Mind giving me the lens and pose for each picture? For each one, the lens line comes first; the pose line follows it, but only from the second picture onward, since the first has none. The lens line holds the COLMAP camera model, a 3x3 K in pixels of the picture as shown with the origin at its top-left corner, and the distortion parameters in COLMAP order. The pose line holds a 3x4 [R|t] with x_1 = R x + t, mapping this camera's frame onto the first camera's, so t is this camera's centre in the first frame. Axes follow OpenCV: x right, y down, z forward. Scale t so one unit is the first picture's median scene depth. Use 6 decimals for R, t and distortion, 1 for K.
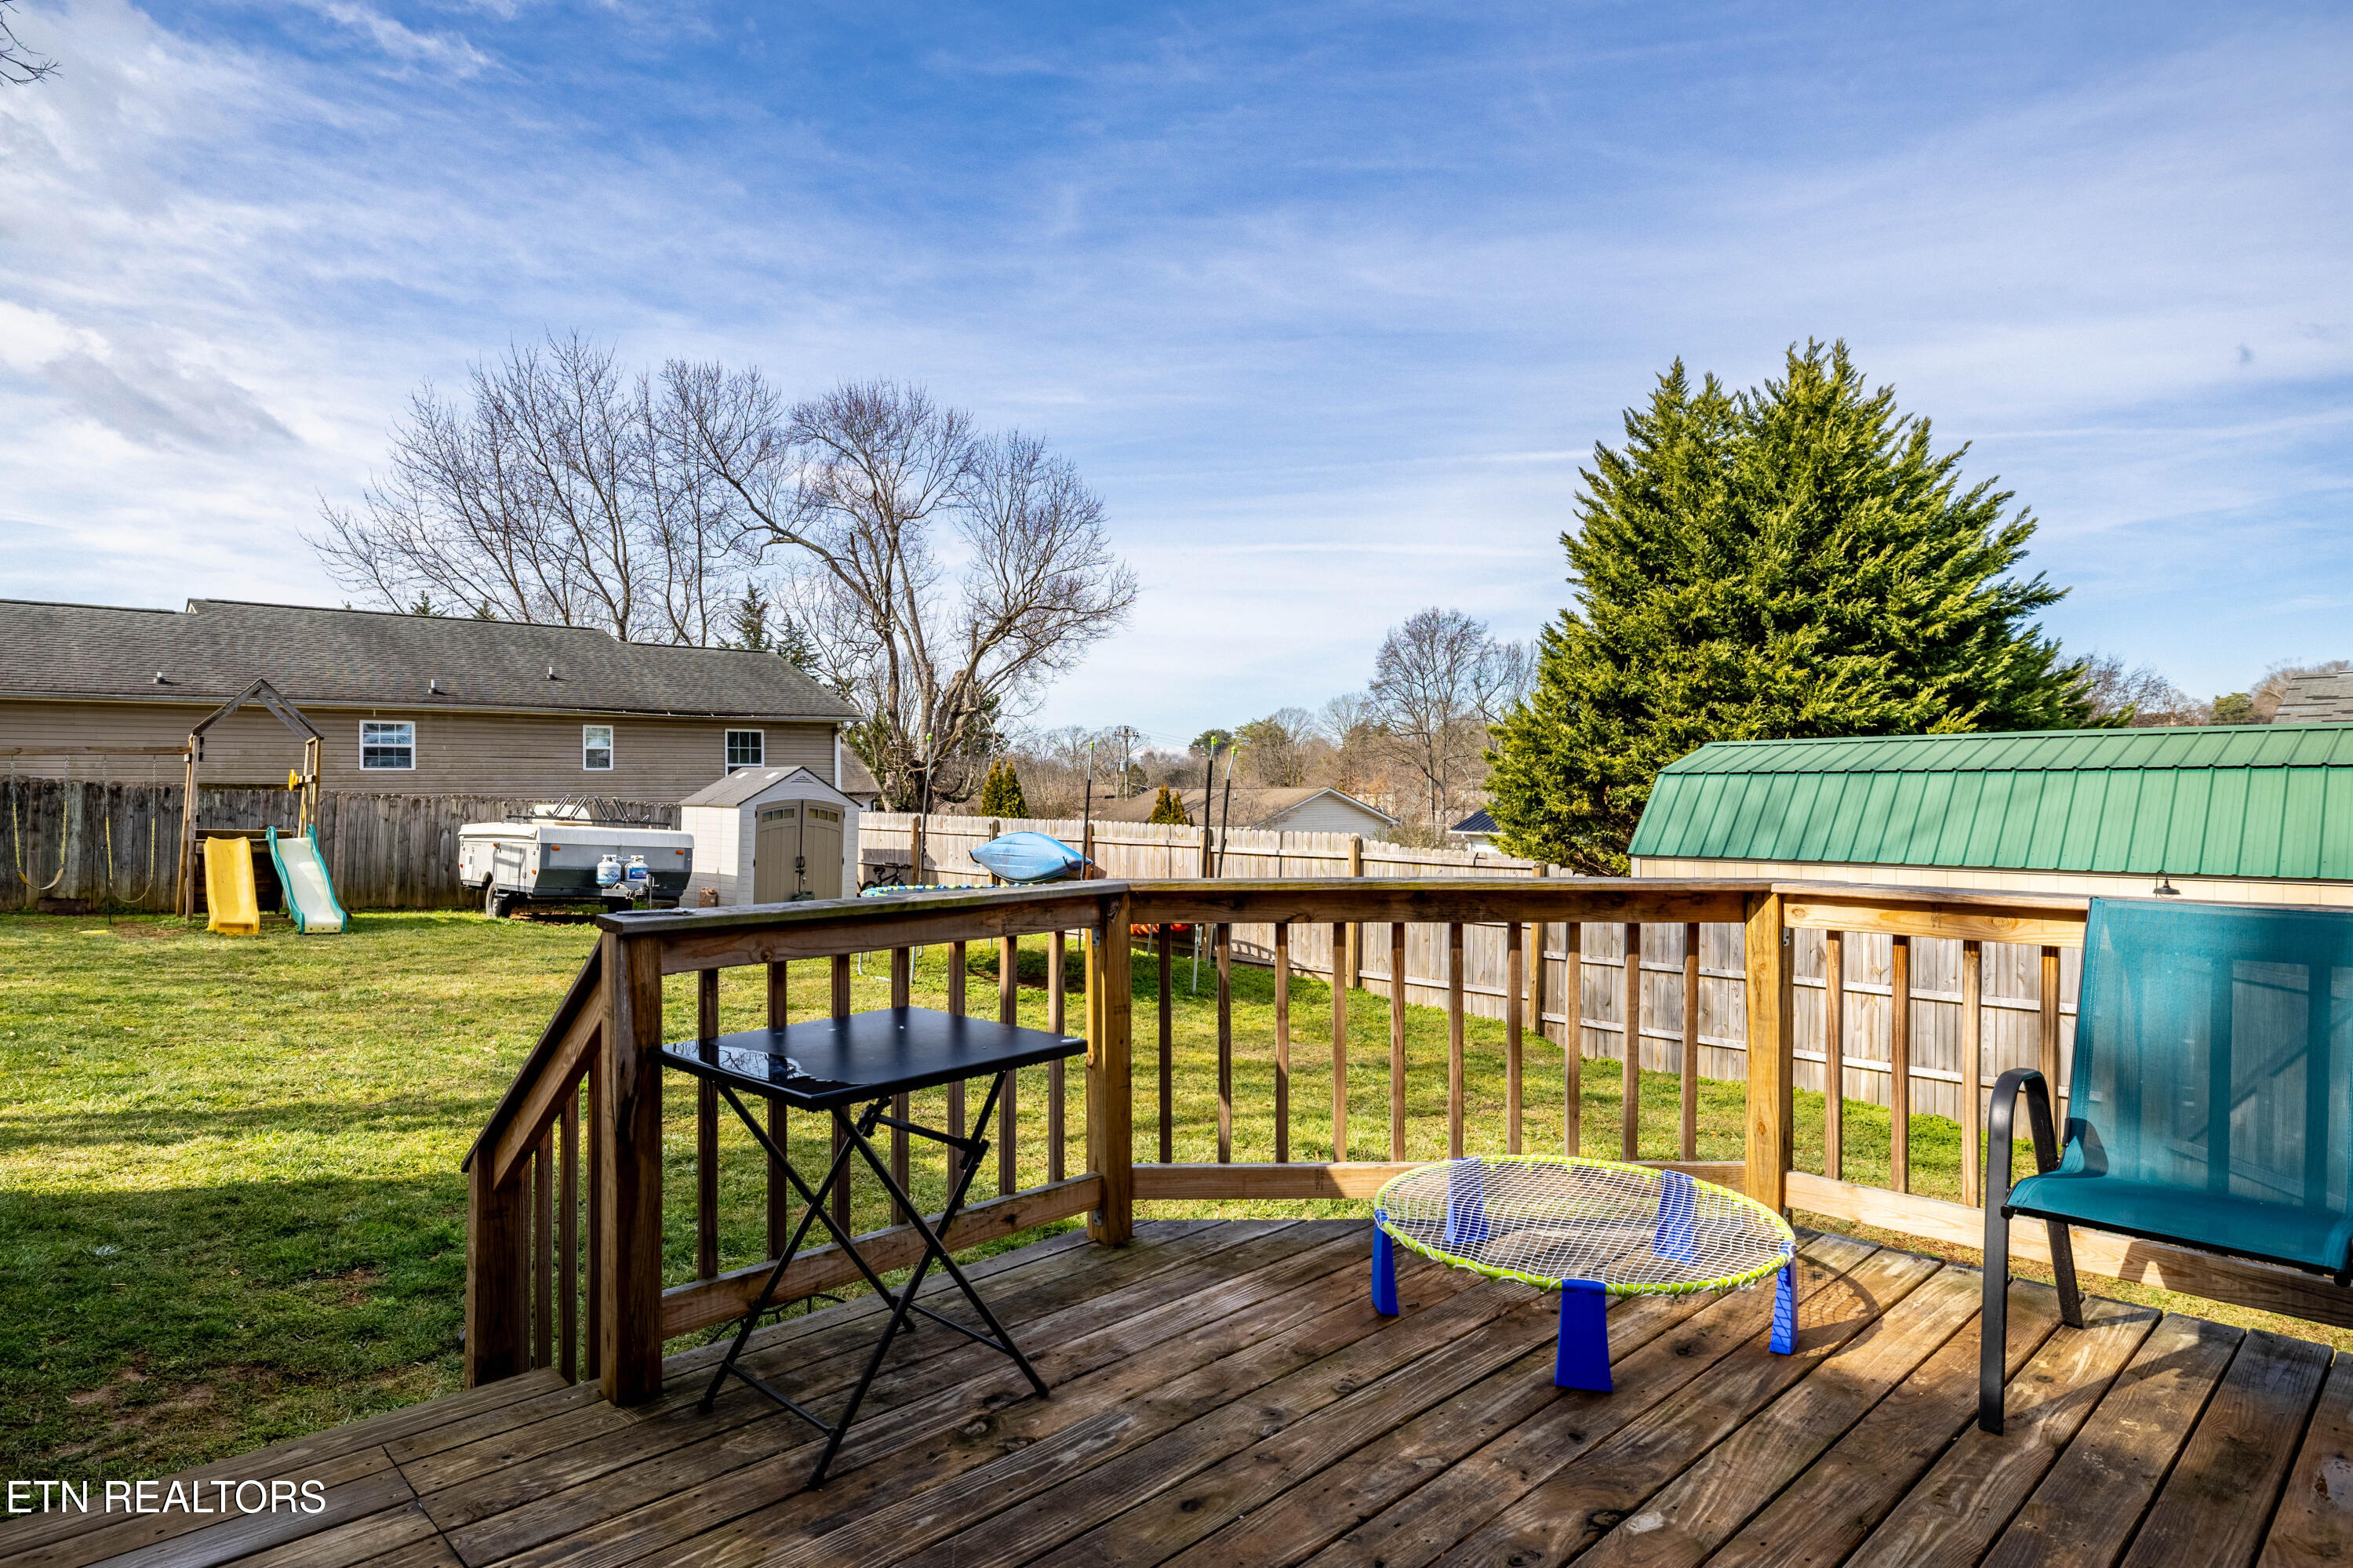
lens RADIAL K [[1332.3, 0, 1177.4], [0, 1332.3, 802.2], [0, 0, 1]] dist [-0.011543, 0.003510]
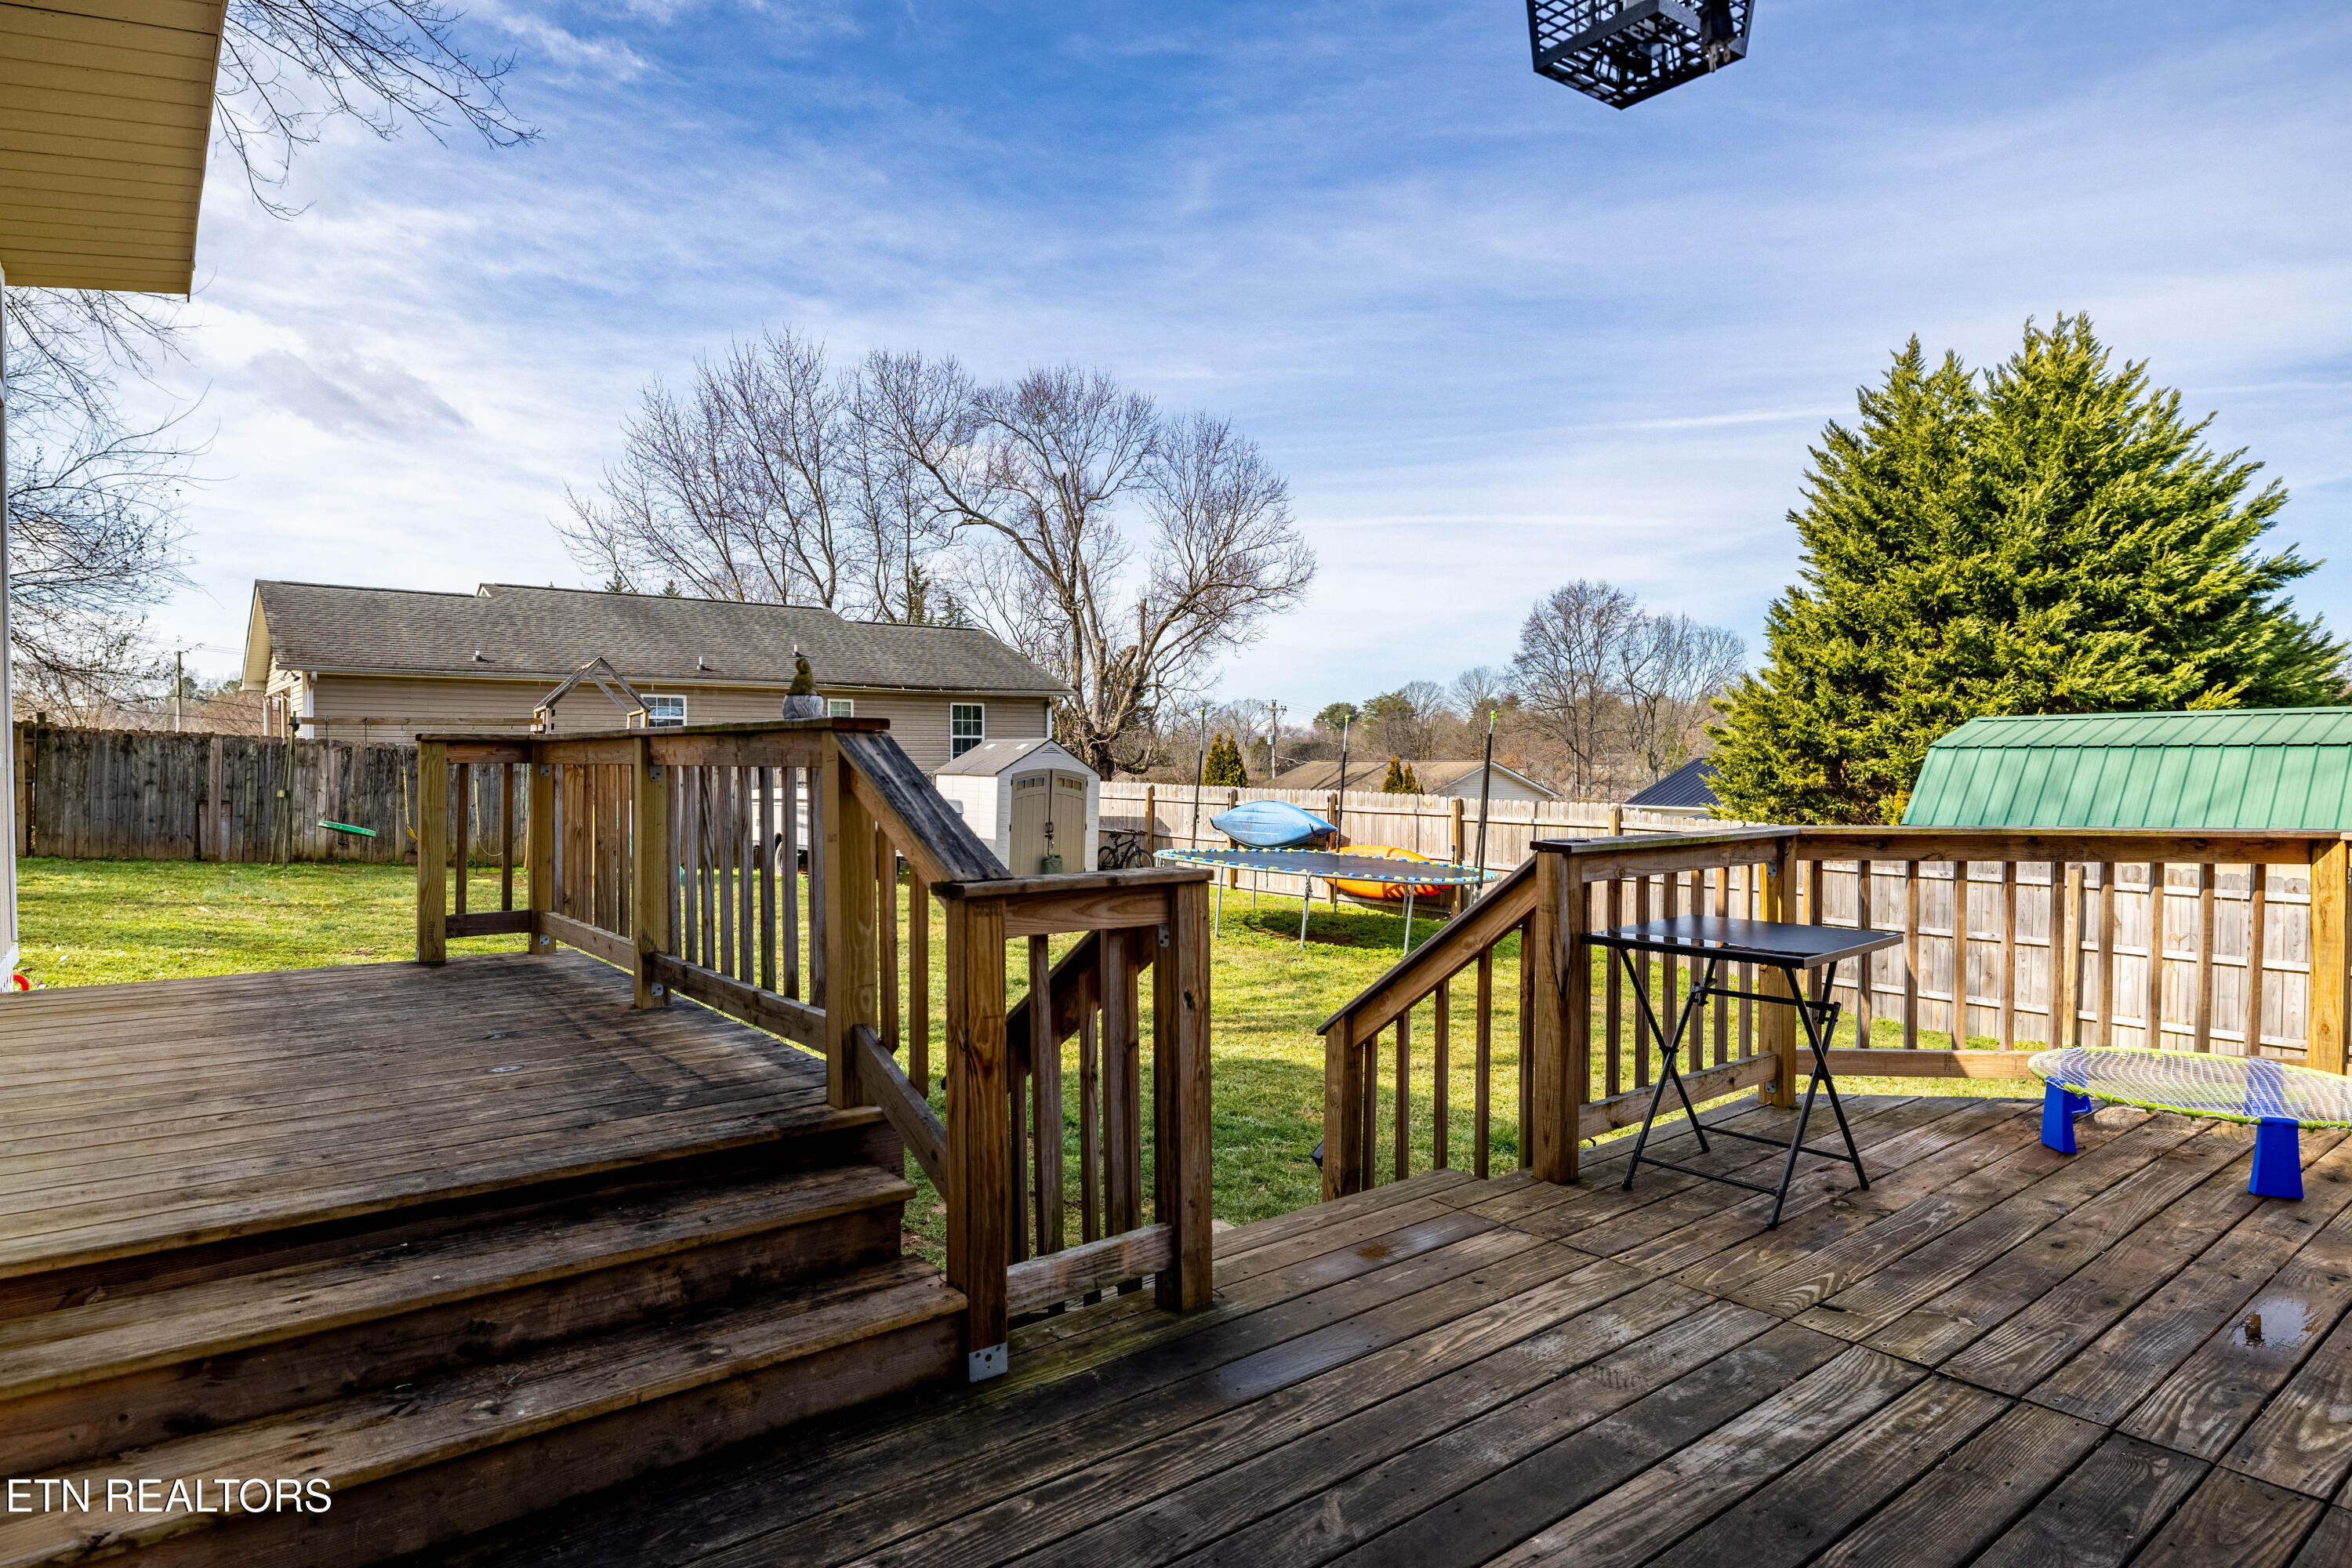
lens RADIAL K [[1331.7, 0, 1173.3], [0, 1331.7, 771.4], [0, 0, 1]] dist [-0.011543, 0.003510]
pose [[0.995466, 0.006100, -0.094921, -0.067150], [-0.006396, 0.999976, -0.002816, 0.001982], [0.094901, 0.003411, 0.995481, -0.043417]]
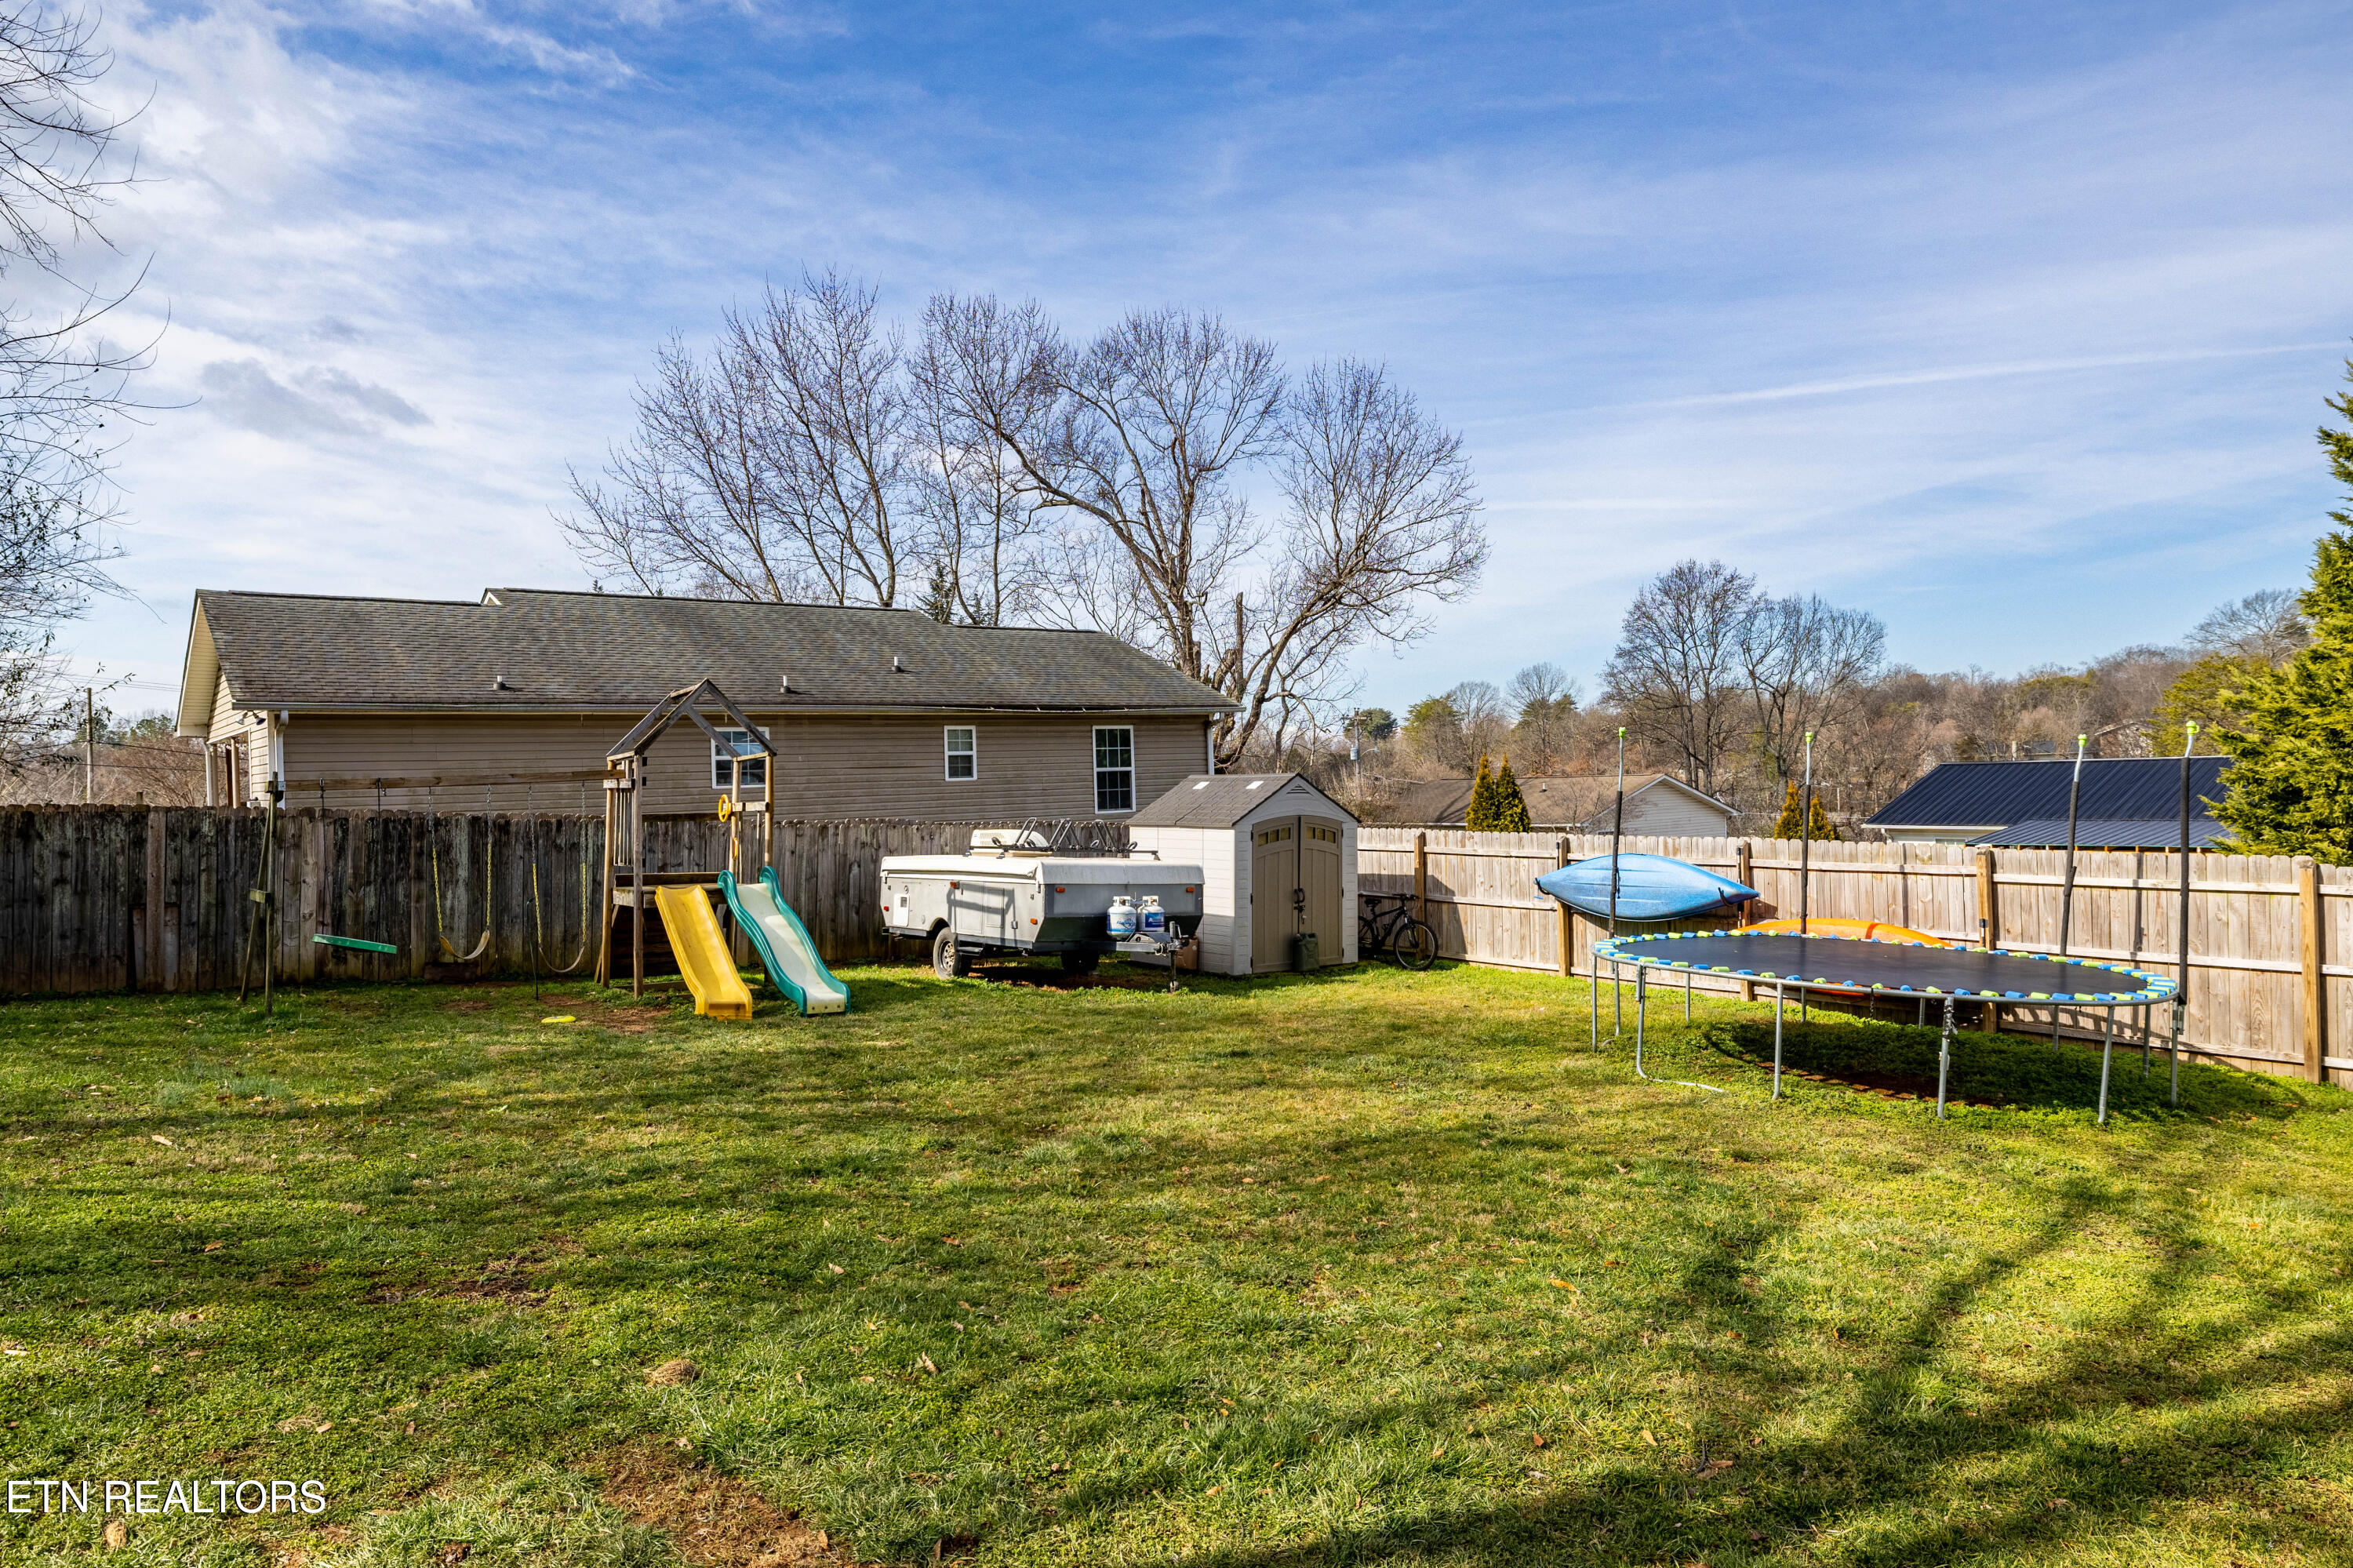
lens RADIAL K [[1477.8, 0, 1180.2], [0, 1477.8, 762.0], [0, 0, 1]] dist [-0.001808, -0.004193]
pose [[0.994679, -0.024477, -0.100077, -0.213771], [0.022405, 0.999512, -0.021779, -0.012708], [0.100562, 0.019421, 0.994741, 0.110298]]
